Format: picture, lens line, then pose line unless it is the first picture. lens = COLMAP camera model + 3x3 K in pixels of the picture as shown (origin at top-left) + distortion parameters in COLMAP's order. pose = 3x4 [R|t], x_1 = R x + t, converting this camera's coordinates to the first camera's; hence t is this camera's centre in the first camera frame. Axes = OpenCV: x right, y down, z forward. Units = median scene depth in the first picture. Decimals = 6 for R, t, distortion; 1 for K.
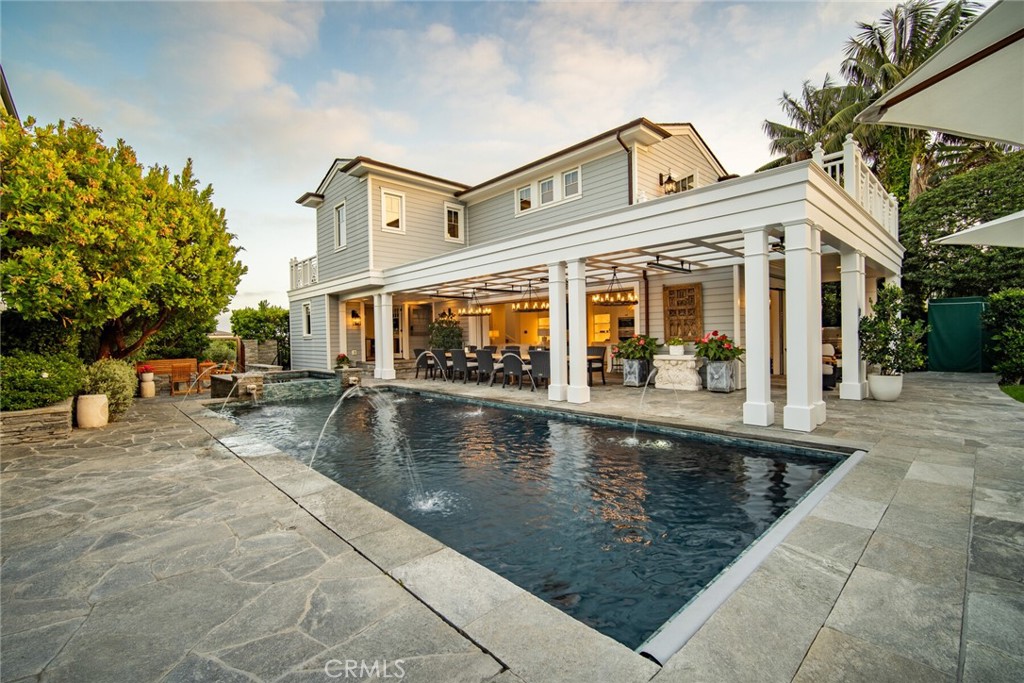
lens RADIAL K [[437.7, 0, 508.3], [0, 437.7, 342.9], [0, 0, 1]] dist [-0.012088, -0.000366]
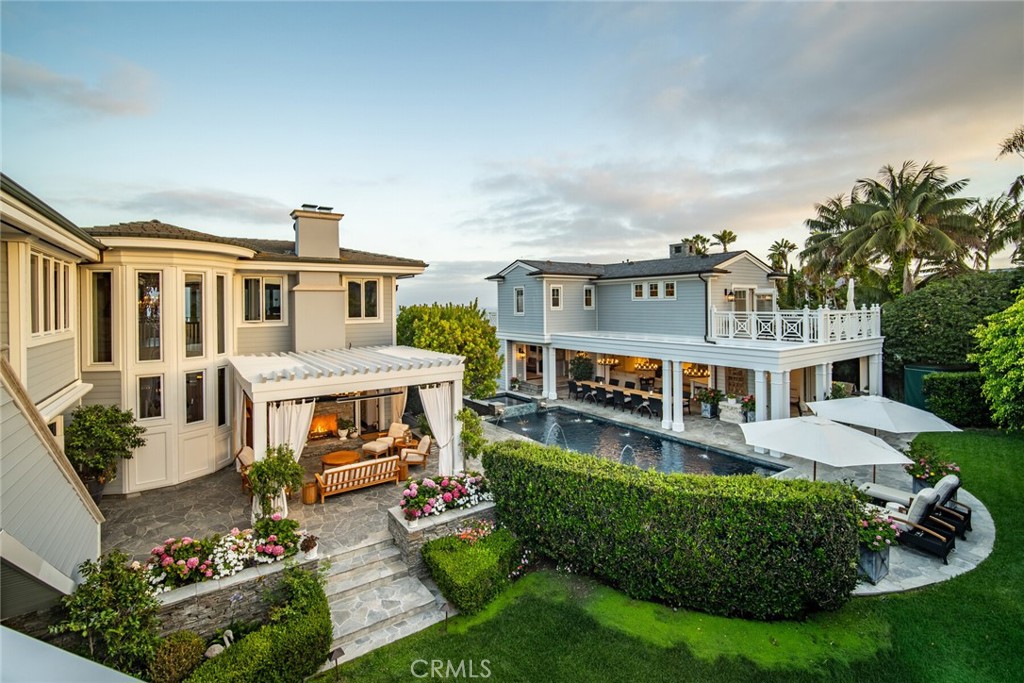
lens RADIAL K [[437.7, 0, 514.6], [0, 437.7, 311.6], [0, 0, 1]] dist [-0.012088, -0.000366]
pose [[0.989222, 0.007528, -0.146227, -0.198352], [-0.008702, 0.999935, -0.007391, -0.262284], [0.146161, 0.008584, 0.989223, -0.744059]]
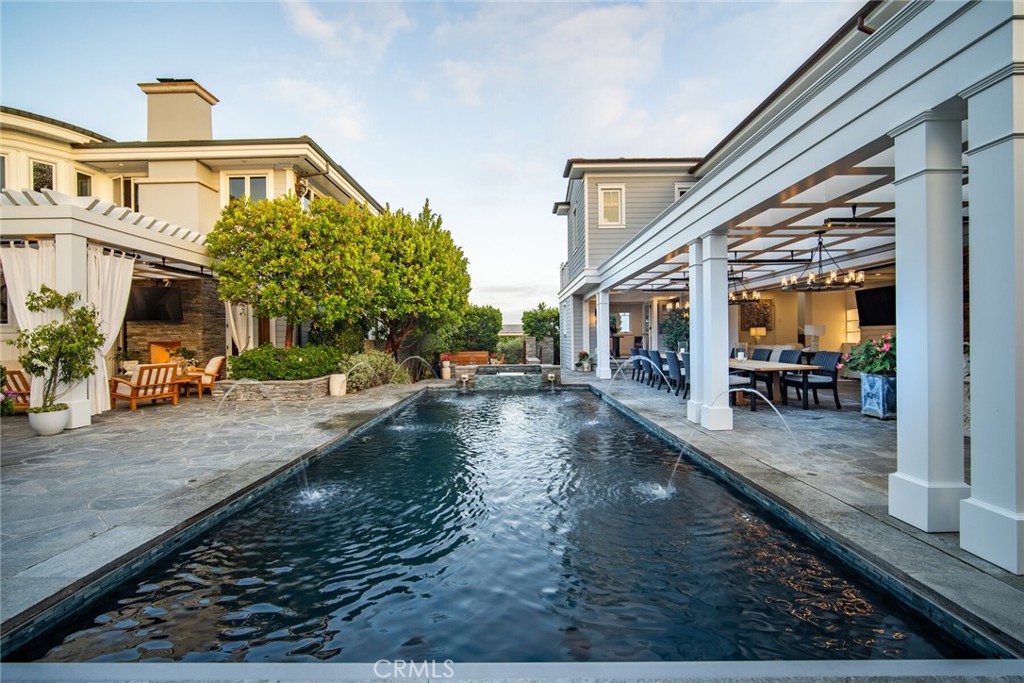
lens RADIAL K [[437.7, 0, 514.4], [0, 437.7, 338.4], [0, 0, 1]] dist [-0.012088, -0.000366]
pose [[0.735191, 0.009419, -0.677795, 0.266765], [-0.011432, 0.999934, 0.001496, -0.006516], [0.677764, 0.006649, 0.735250, 0.161048]]
